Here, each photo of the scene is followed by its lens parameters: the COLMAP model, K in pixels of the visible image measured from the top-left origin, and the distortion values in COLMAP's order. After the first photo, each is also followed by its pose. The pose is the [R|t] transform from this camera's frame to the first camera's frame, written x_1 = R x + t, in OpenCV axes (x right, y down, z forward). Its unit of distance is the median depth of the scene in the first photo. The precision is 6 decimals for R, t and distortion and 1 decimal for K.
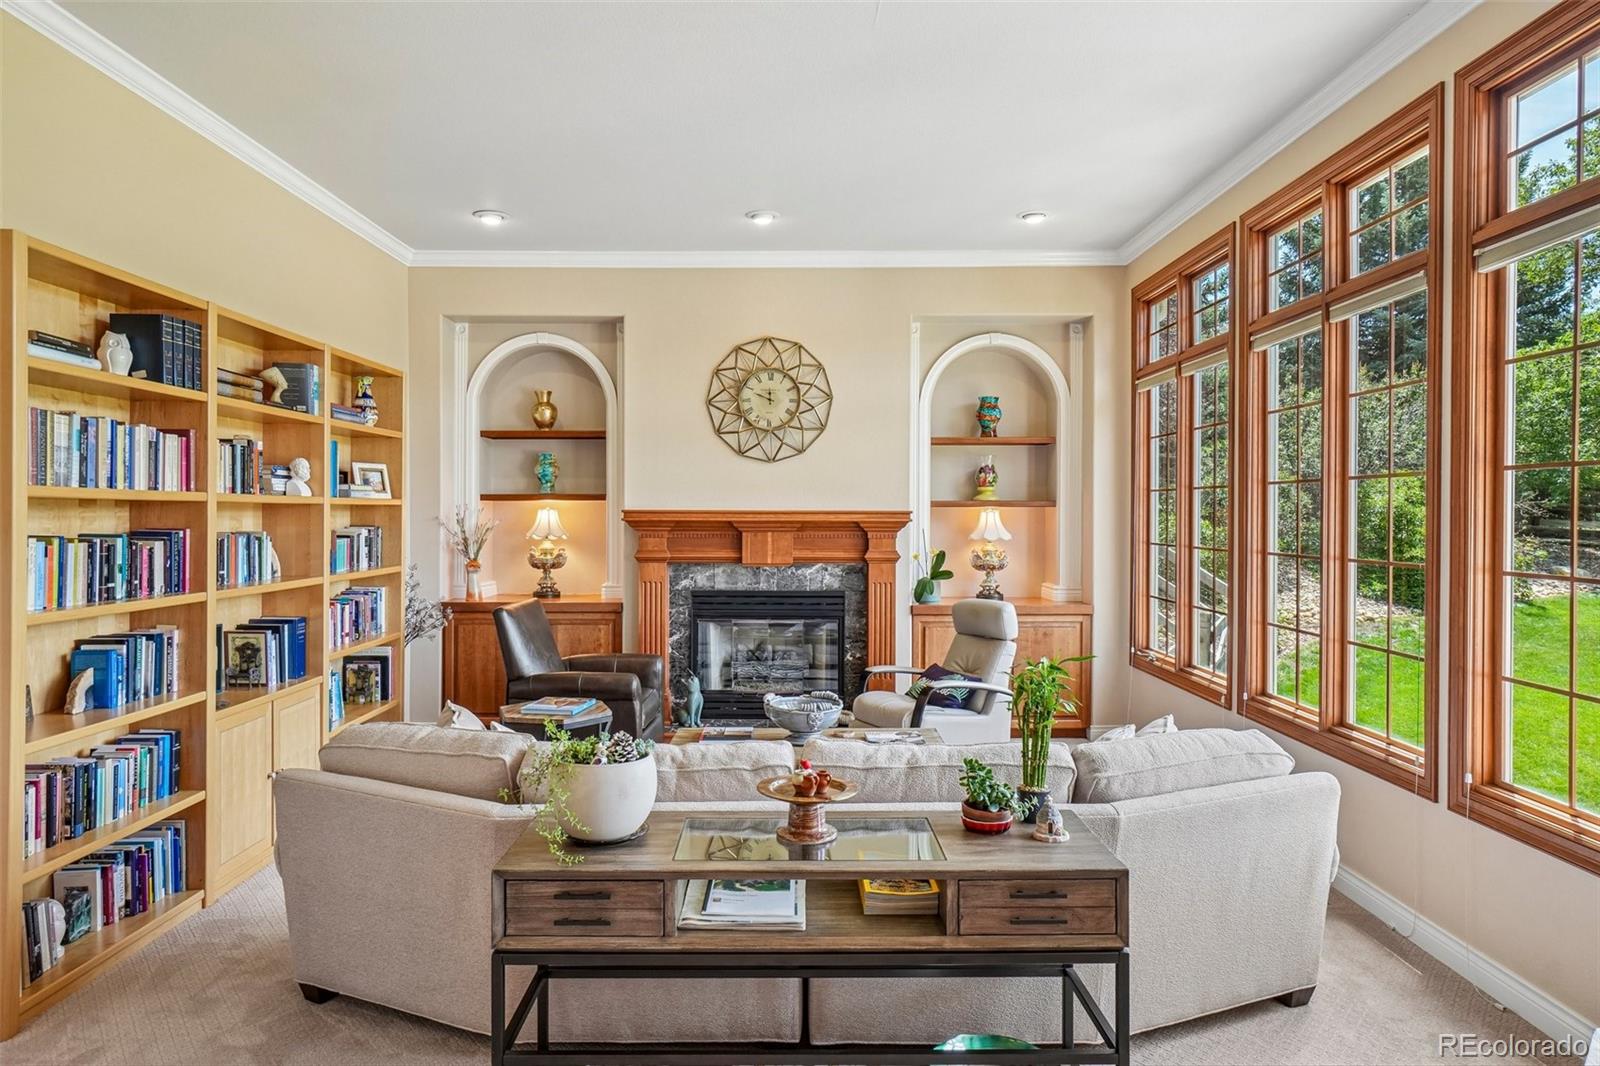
lens RADIAL K [[1020.6, 0, 789.7], [0, 1020.6, 523.2], [0, 0, 1]] dist [-0.000707, 0.013342]
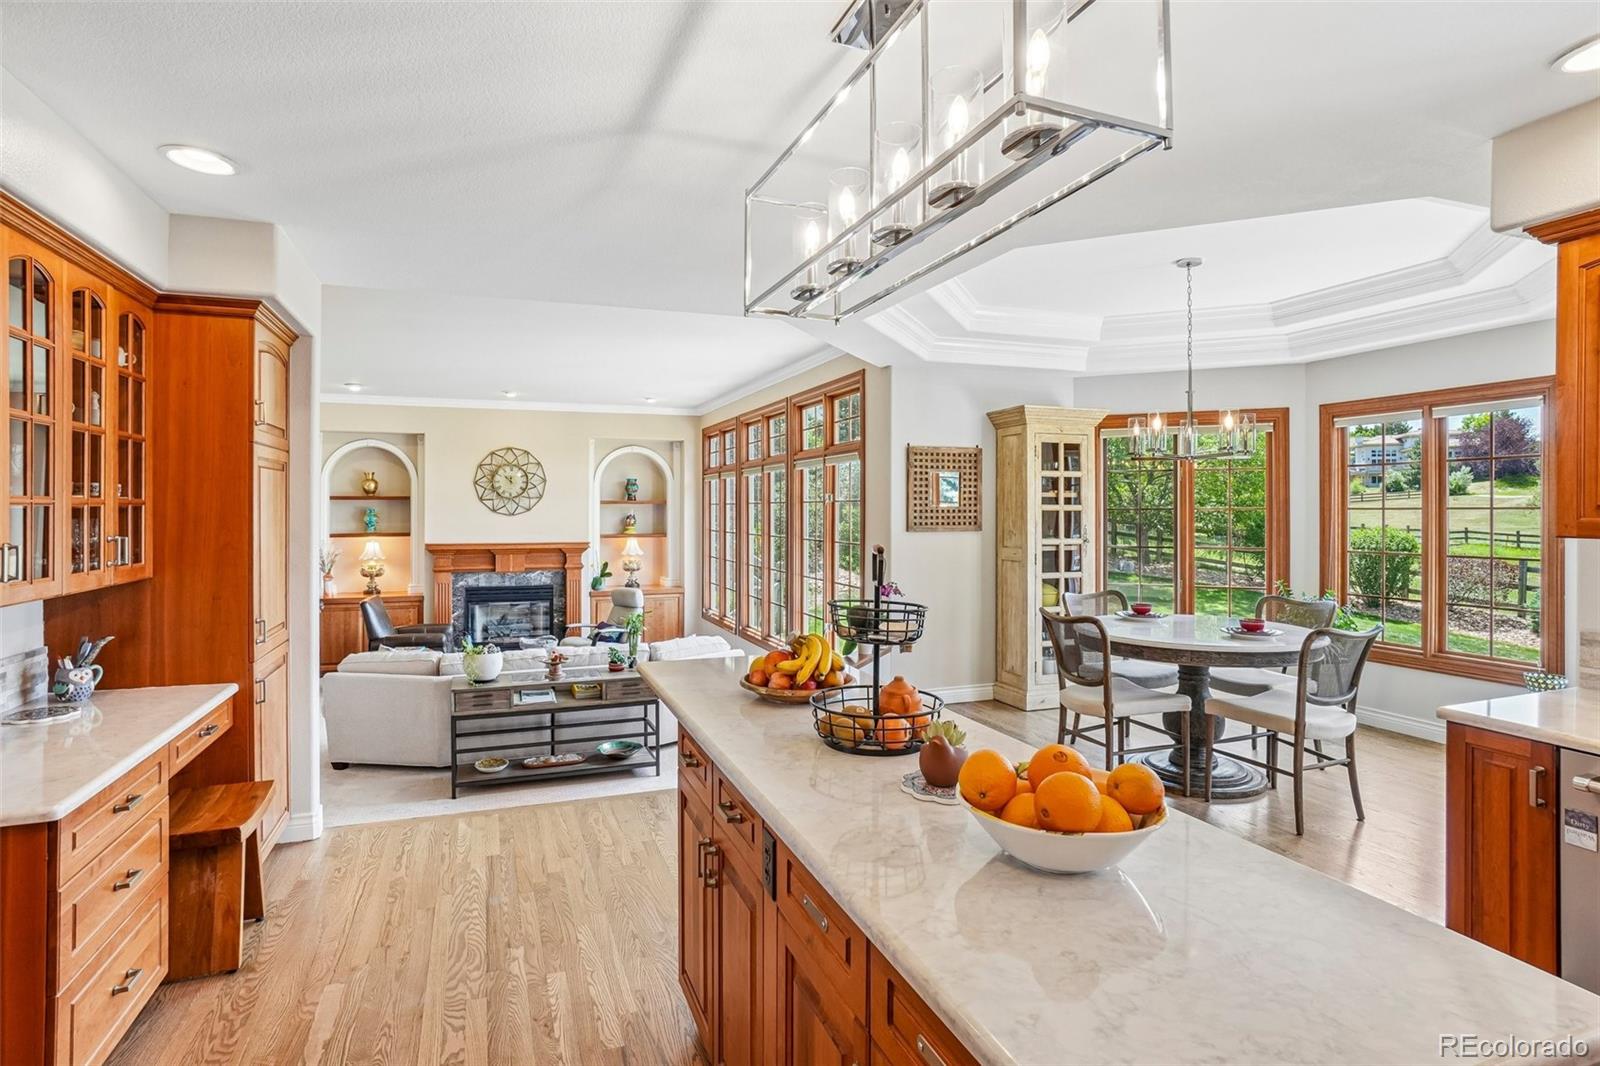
lens RADIAL K [[805.0, 0, 777.9], [0, 805.0, 512.7], [0, 0, 1]] dist [-0.029663, 0.005423]
pose [[0.939133, -0.001674, 0.343551, -0.064303], [0.003862, 0.999976, -0.005686, -0.055617], [-0.343533, 0.006667, 0.939117, -0.514271]]
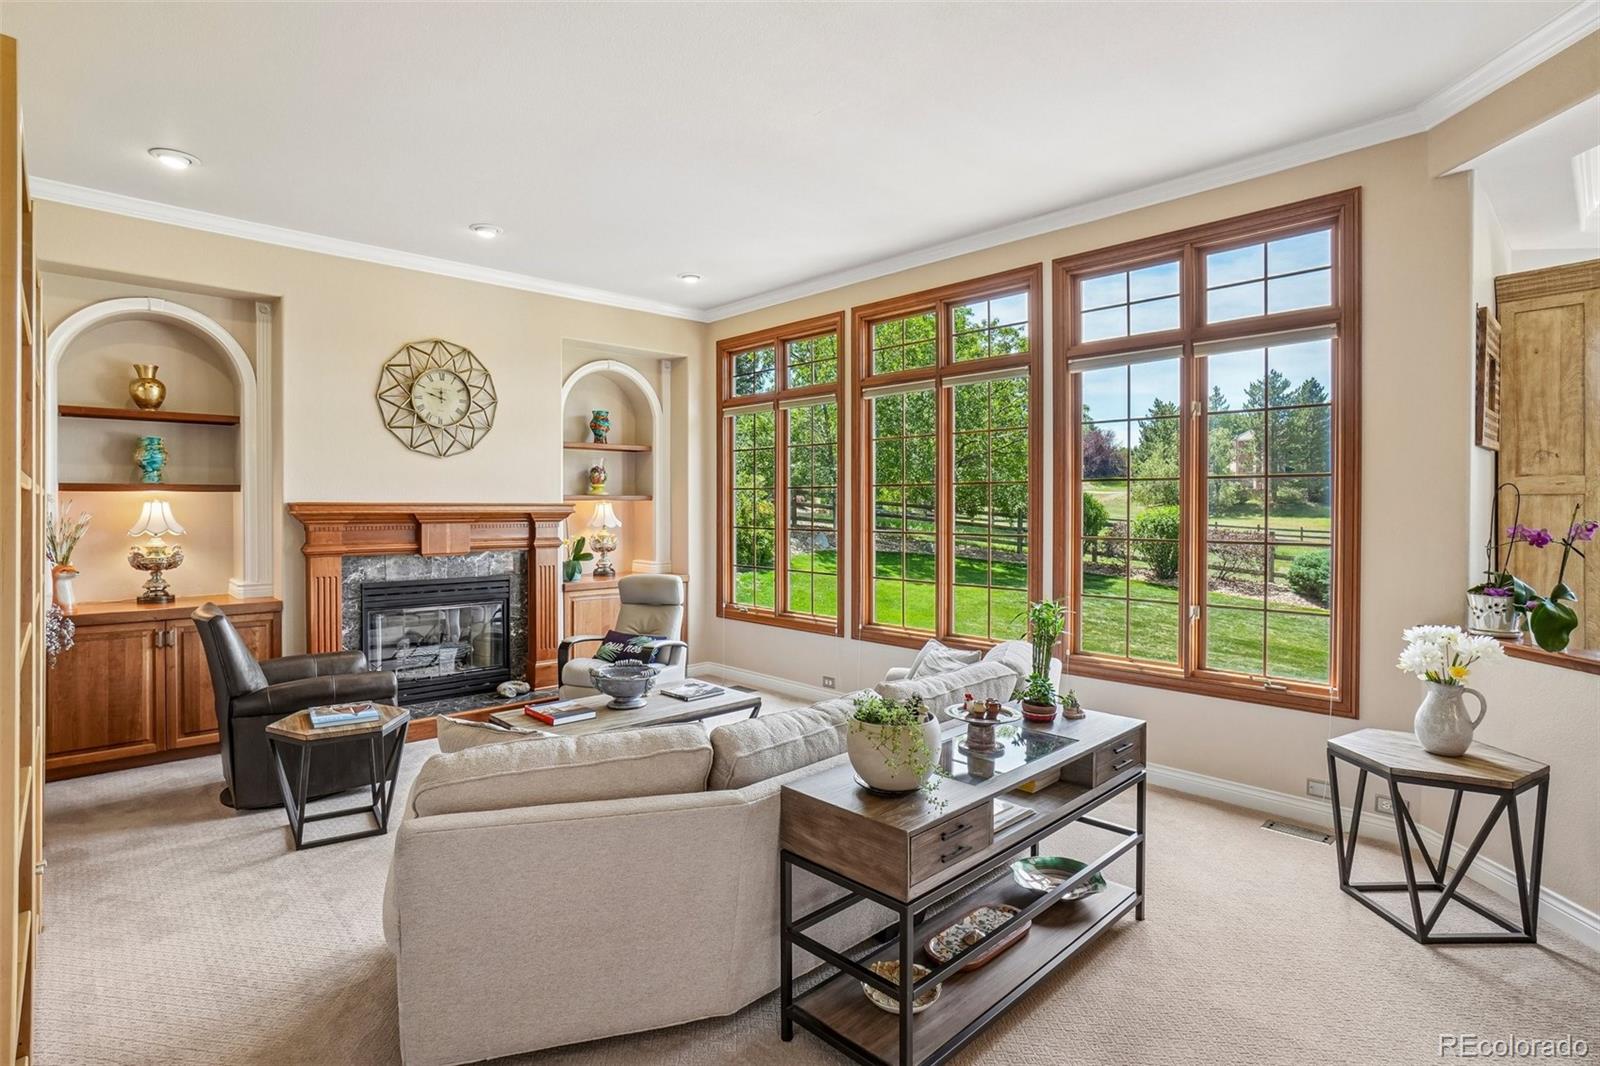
lens RADIAL K [[805.0, 0, 782.0], [0, 805.0, 505.6], [0, 0, 1]] dist [-0.029663, 0.005423]
pose [[0.732904, -0.001134, 0.680332, -0.325939], [0.007661, 0.999949, -0.006586, -0.001752], [-0.680289, 0.010039, 0.732875, 0.151870]]
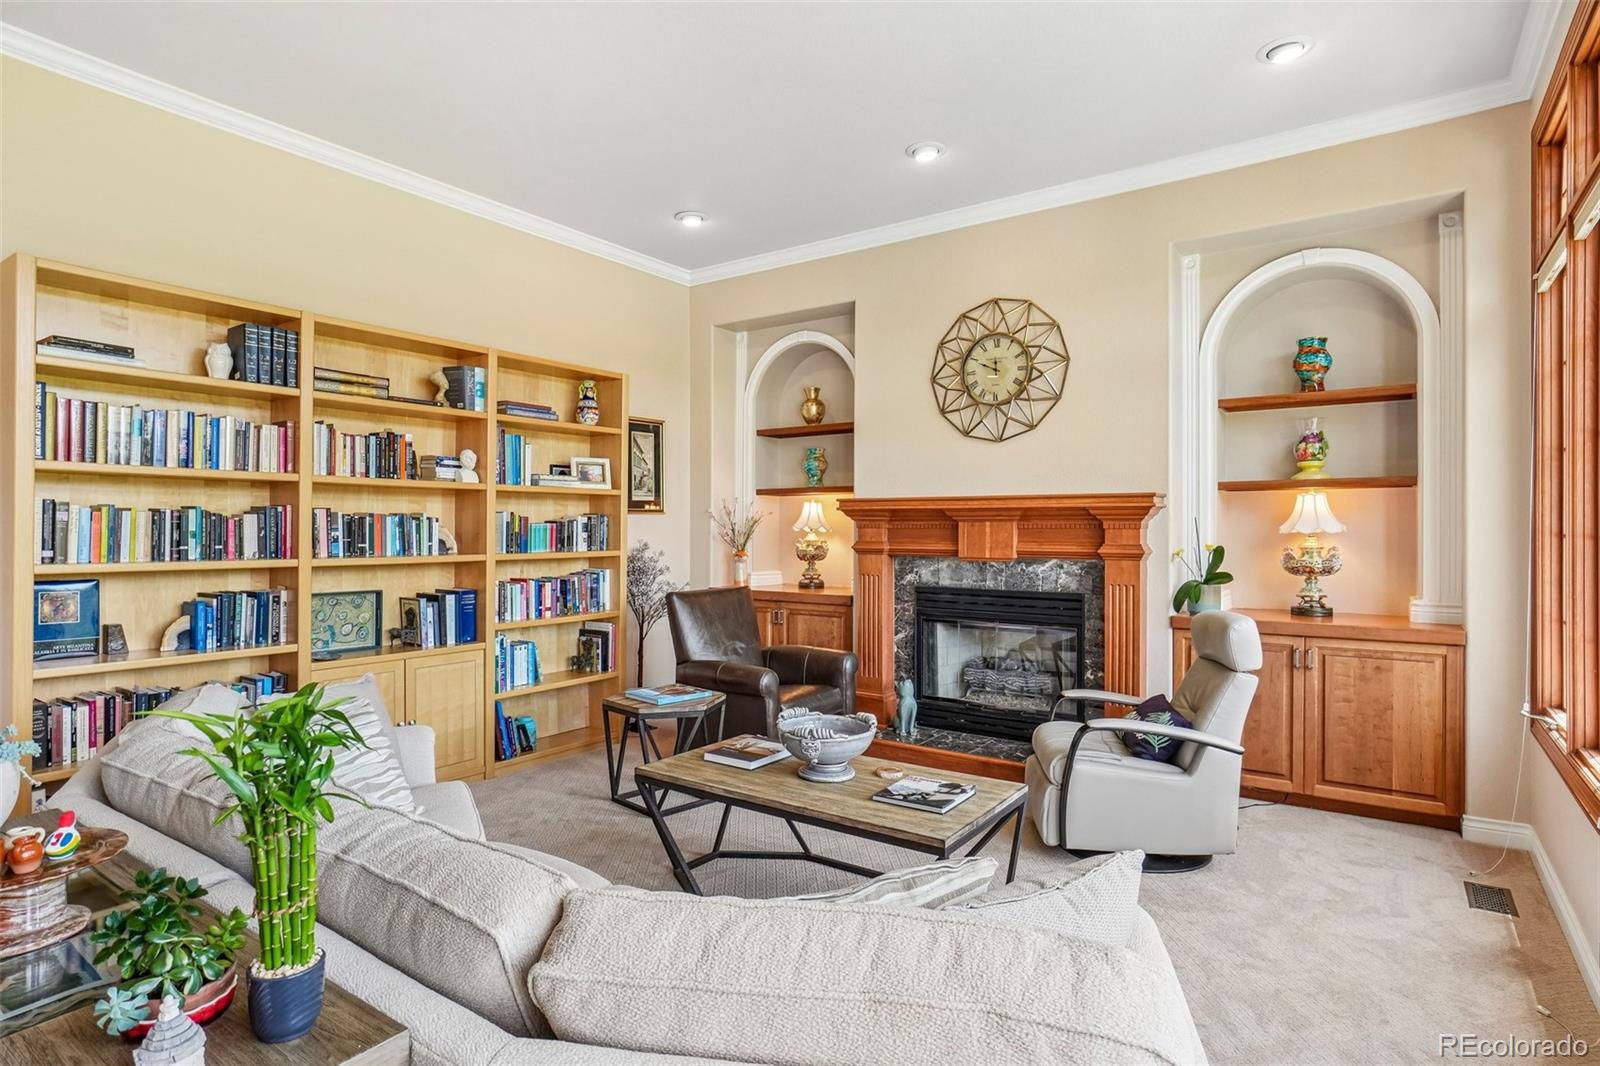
lens RADIAL K [[845.7, 0, 794.8], [0, 845.7, 526.1], [0, 0, 1]] dist [-0.023394, 0.003169]
pose [[0.814892, -0.002365, -0.579609, 0.257929], [-0.005834, 0.999908, -0.012281, 0.022033], [0.579584, 0.013389, 0.814802, 0.316471]]
